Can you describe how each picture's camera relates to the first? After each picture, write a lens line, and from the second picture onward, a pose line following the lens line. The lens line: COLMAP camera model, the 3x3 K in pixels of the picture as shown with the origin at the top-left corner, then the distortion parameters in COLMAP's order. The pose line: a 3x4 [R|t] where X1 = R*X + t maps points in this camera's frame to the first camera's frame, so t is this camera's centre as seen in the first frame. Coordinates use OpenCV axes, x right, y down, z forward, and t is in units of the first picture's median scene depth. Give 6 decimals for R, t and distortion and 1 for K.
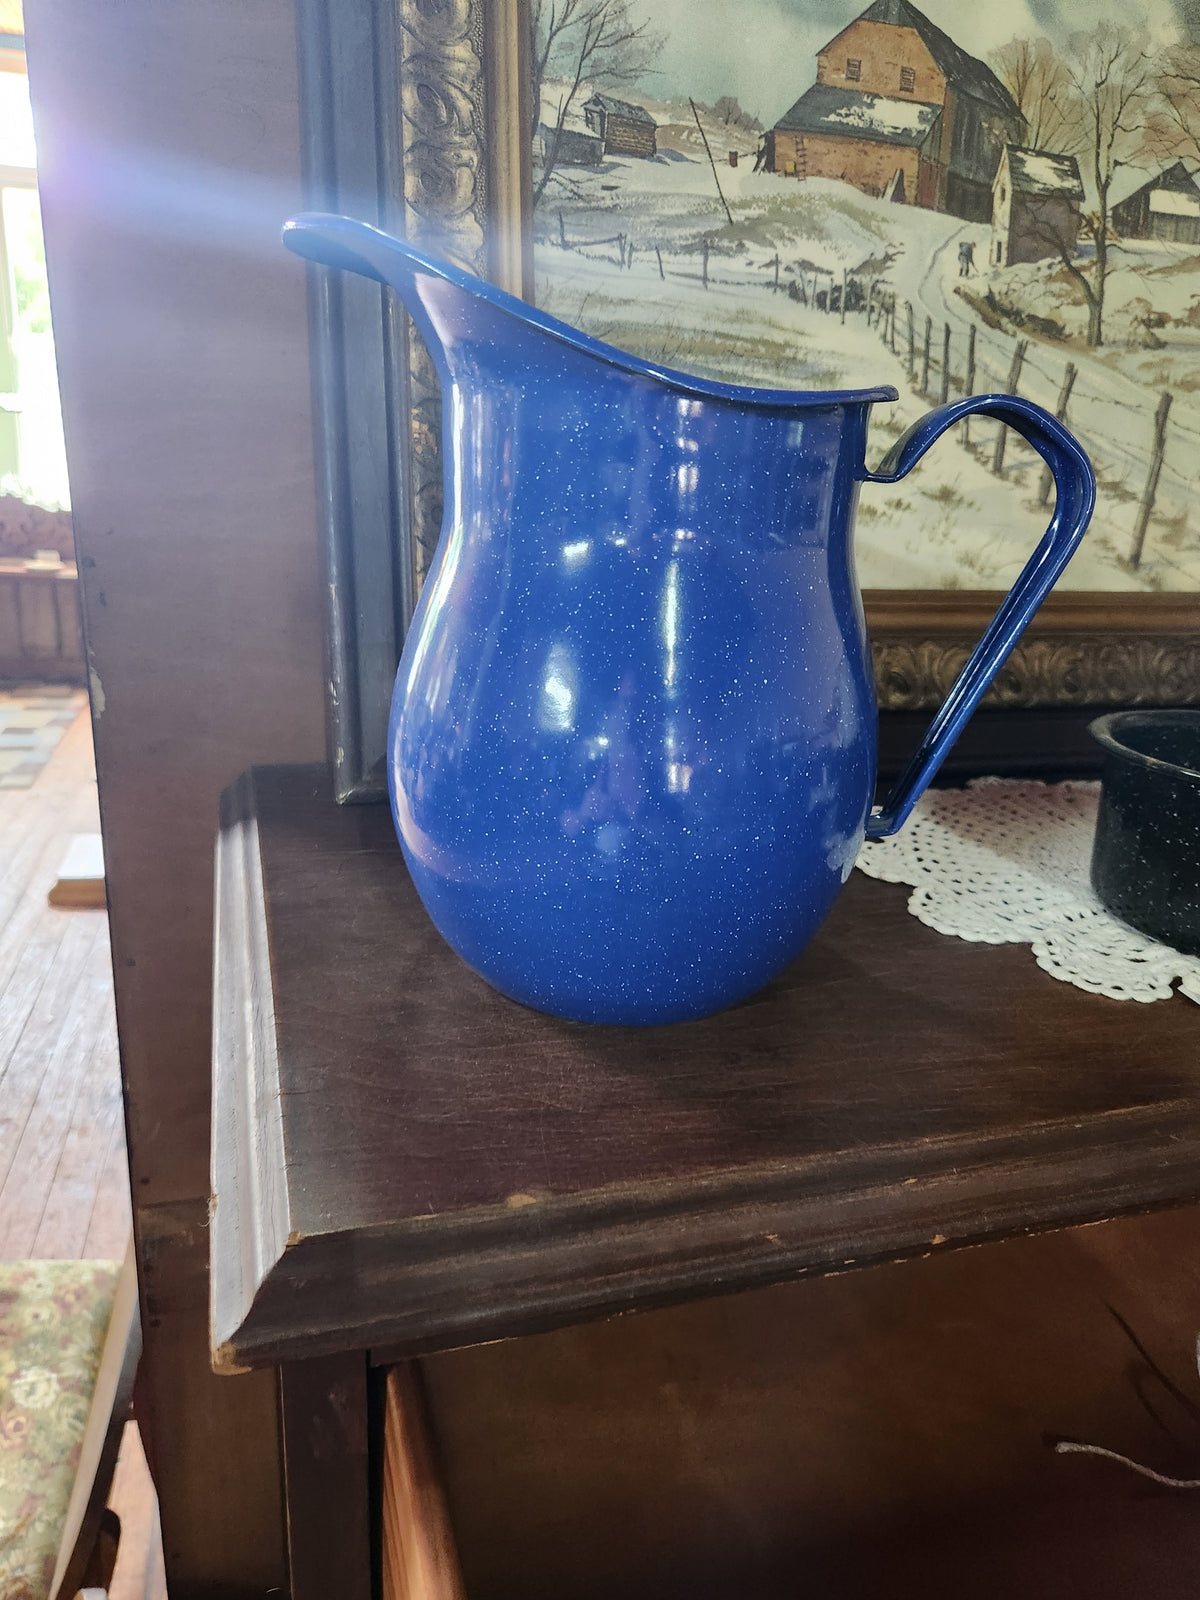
lens RADIAL K [[1105.6, 0, 594.3], [0, 1105.6, 814.5], [0, 0, 1]] dist [0.022129, -0.030756]
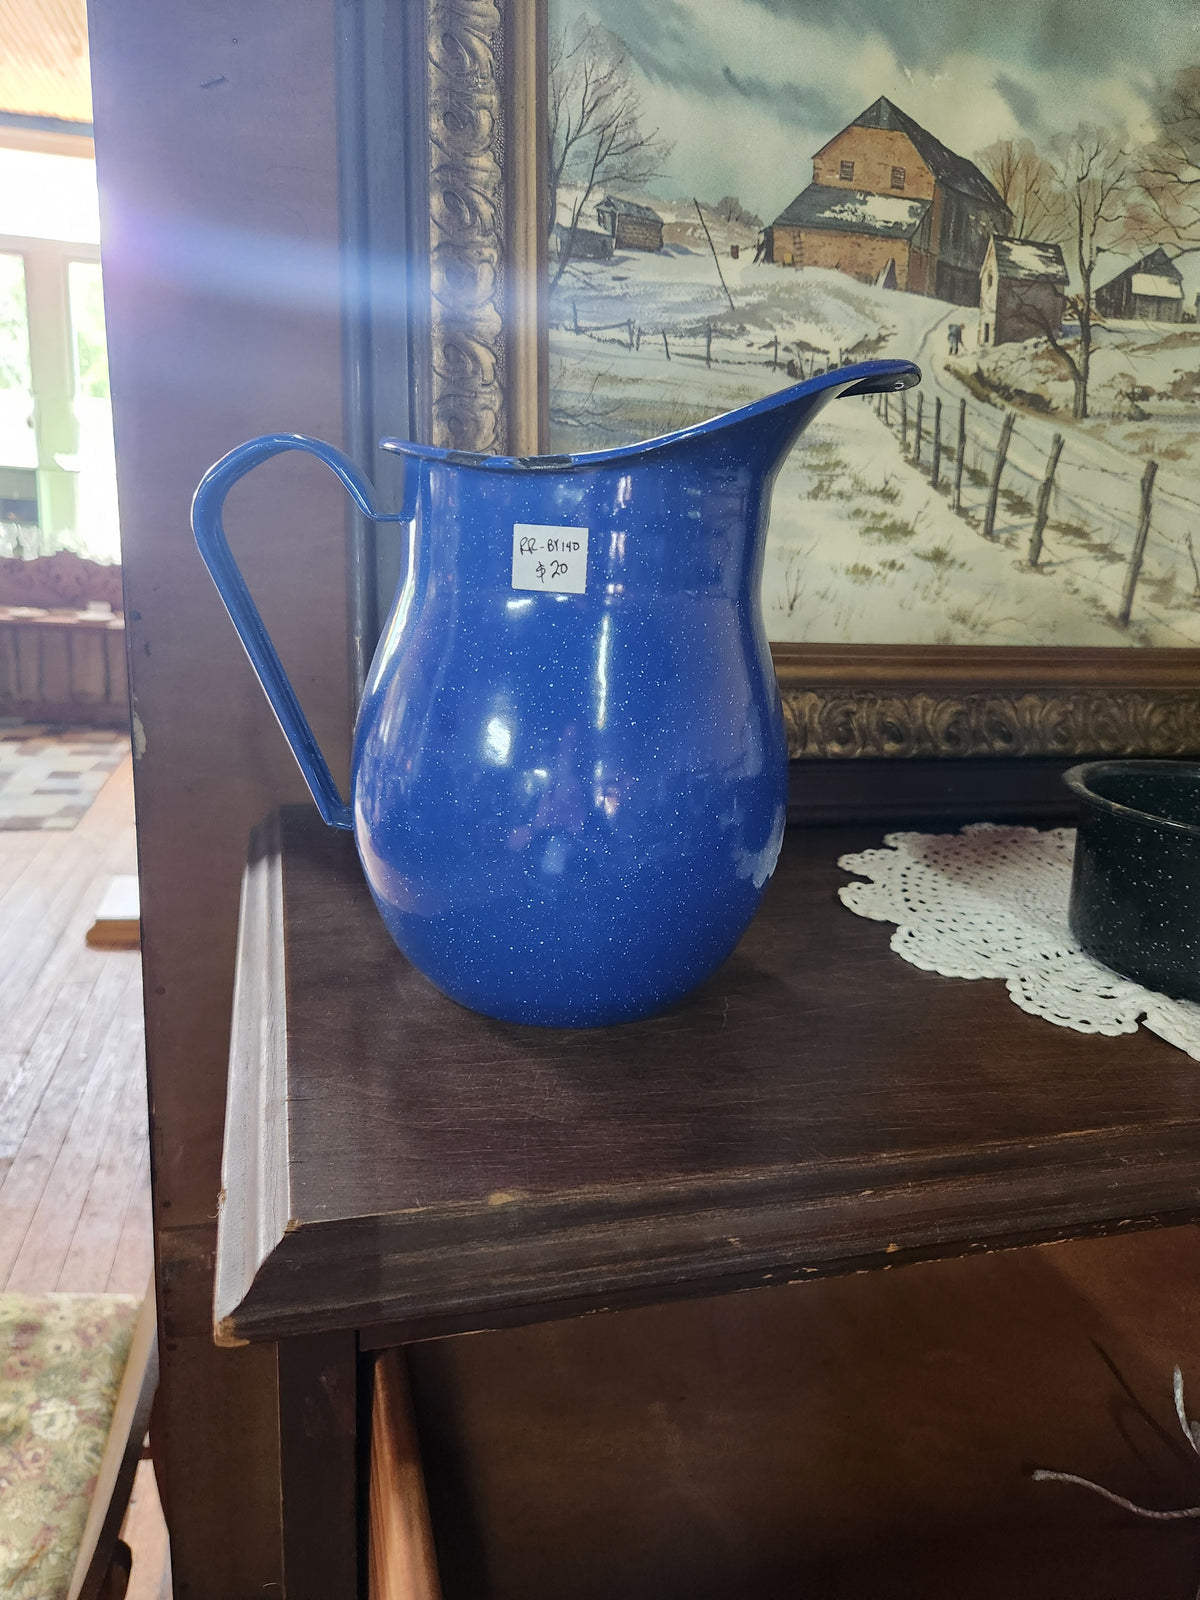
lens RADIAL K [[1110.7, 0, 595.4], [0, 1110.7, 794.2], [0, 0, 1]] dist [0.019280, -0.028086]
pose [[0.999426, 0.009889, -0.032396, 0.028190], [-0.011901, 0.997972, -0.062534, 0.008650], [0.031712, 0.062884, 0.997517, -0.055975]]
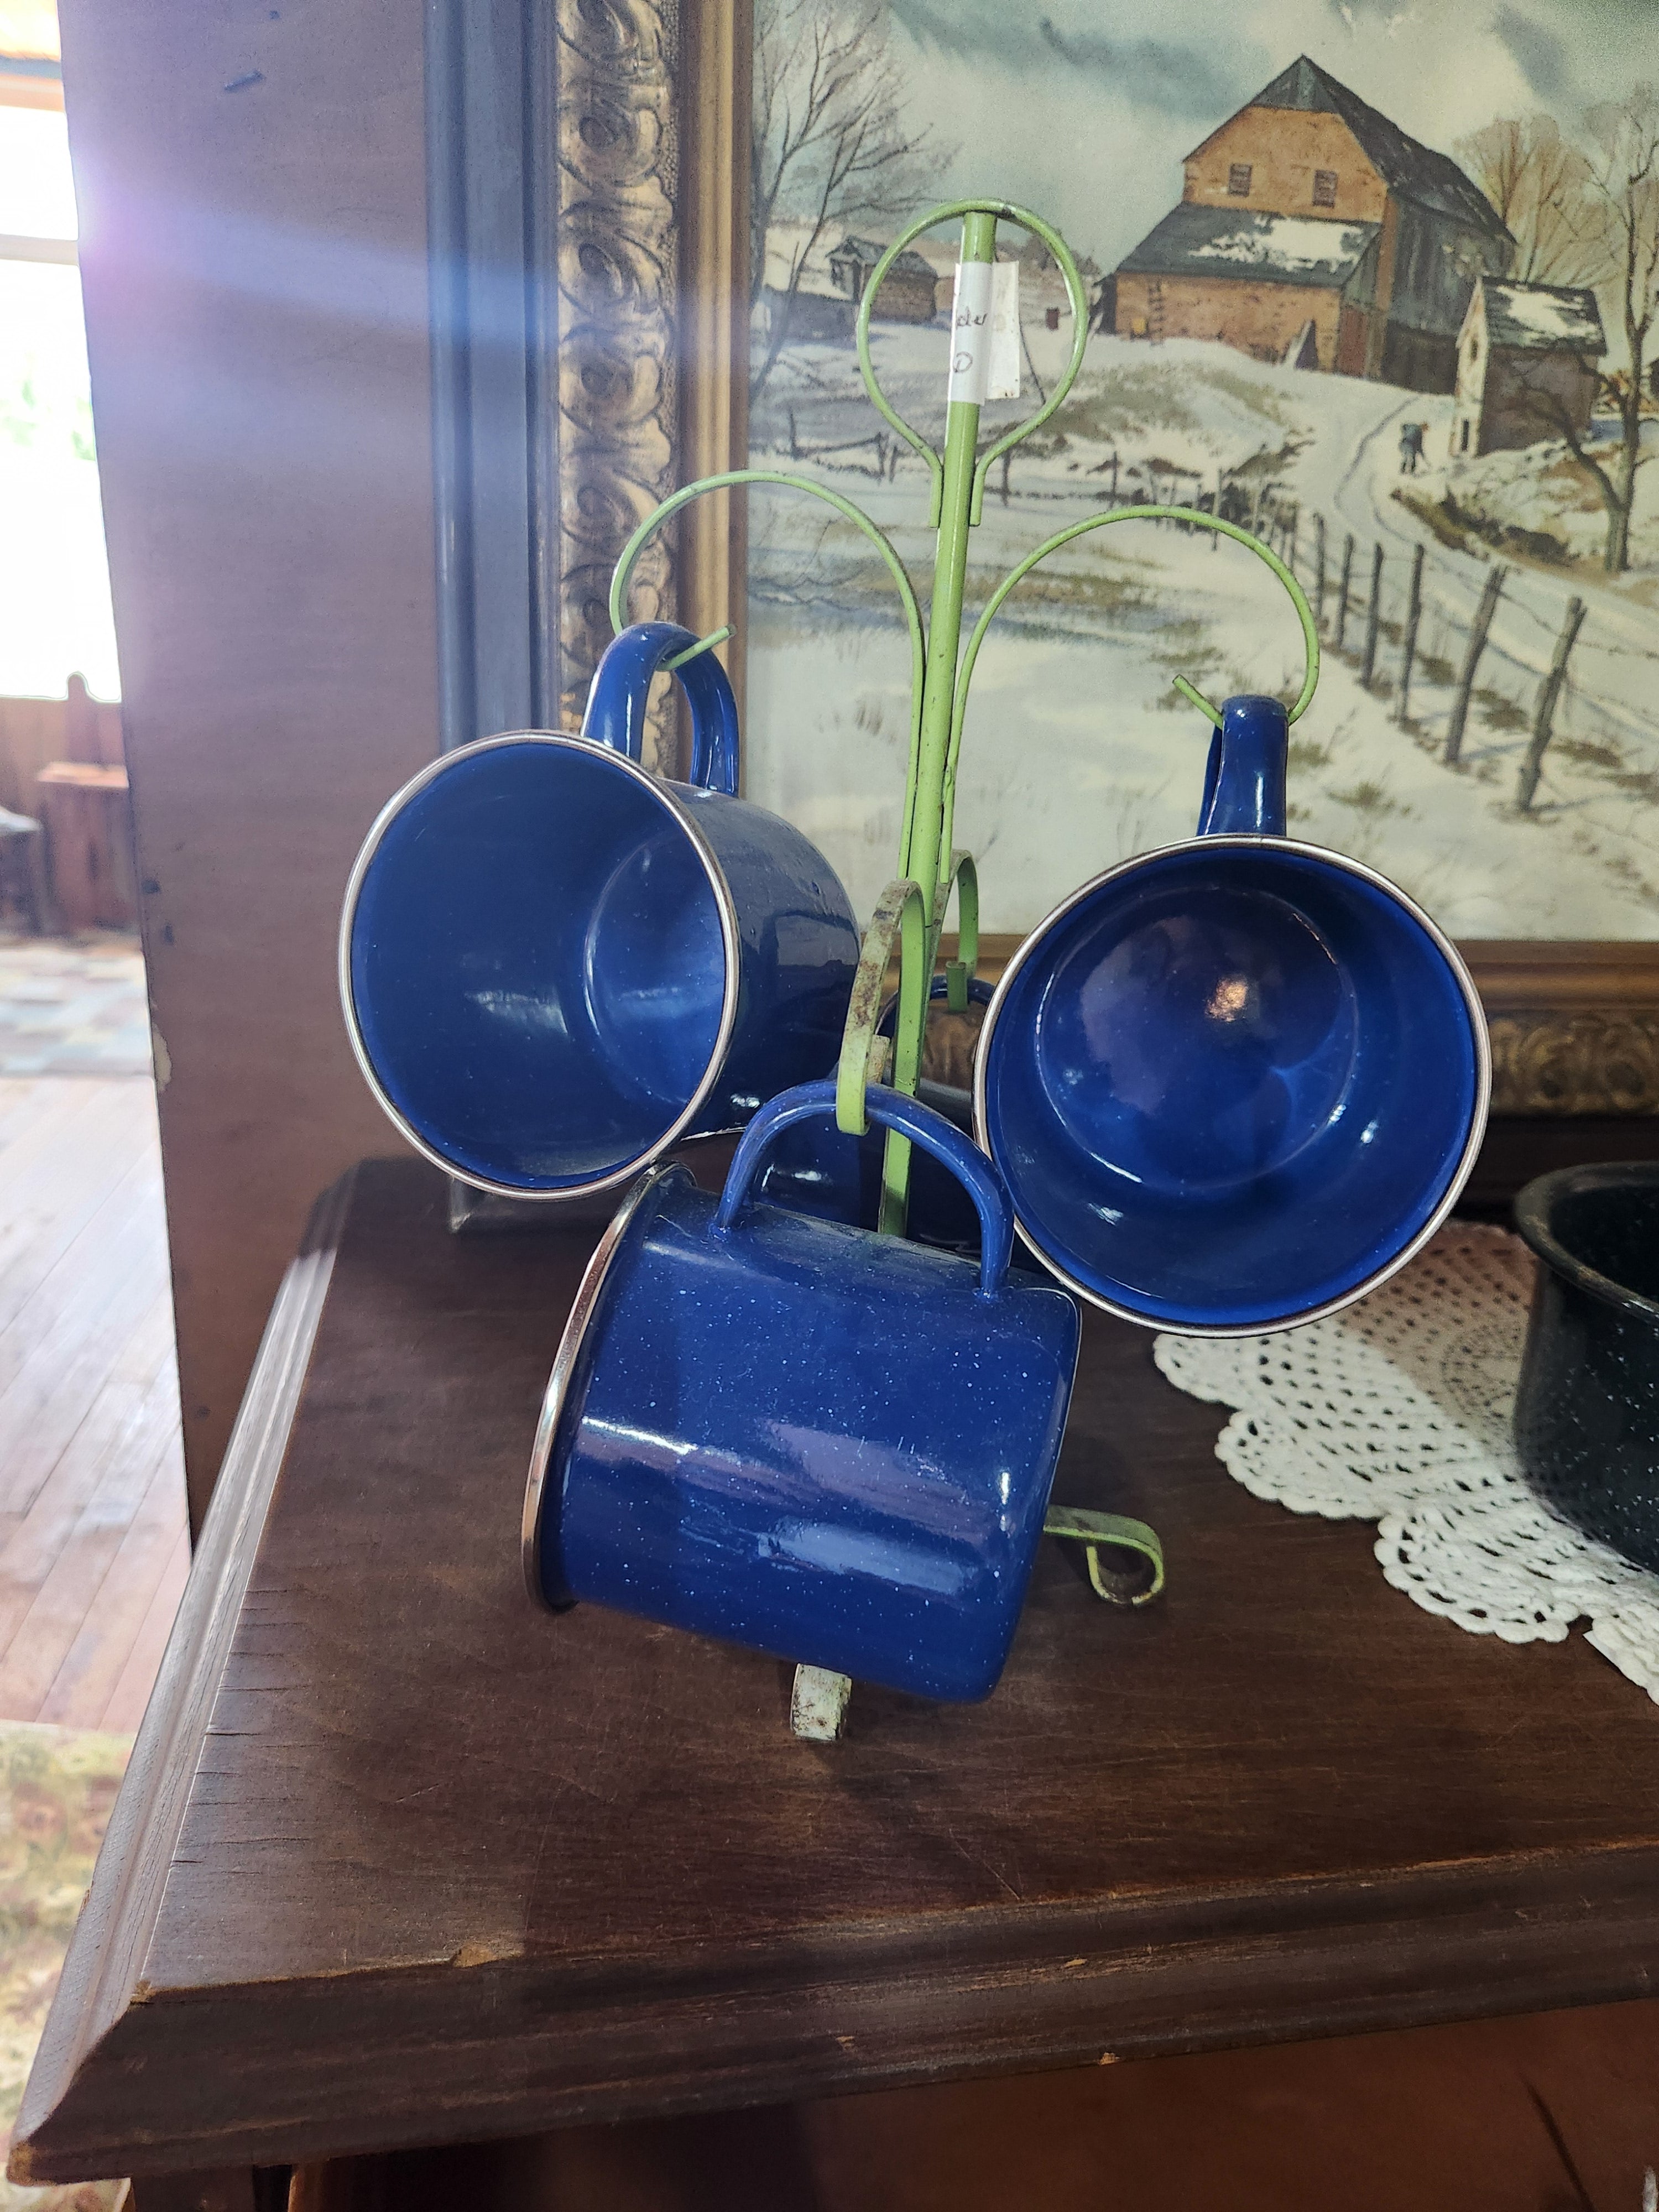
lens RADIAL K [[1535.6, 0, 823.2], [0, 1535.6, 1097.9], [0, 0, 1]] dist [0.019280, -0.028086]
pose [[0.990841, 0.041399, -0.128530, 0.121746], [-0.041347, 0.999140, 0.003074, -0.098250], [0.128547, 0.002268, 0.991701, 0.030237]]
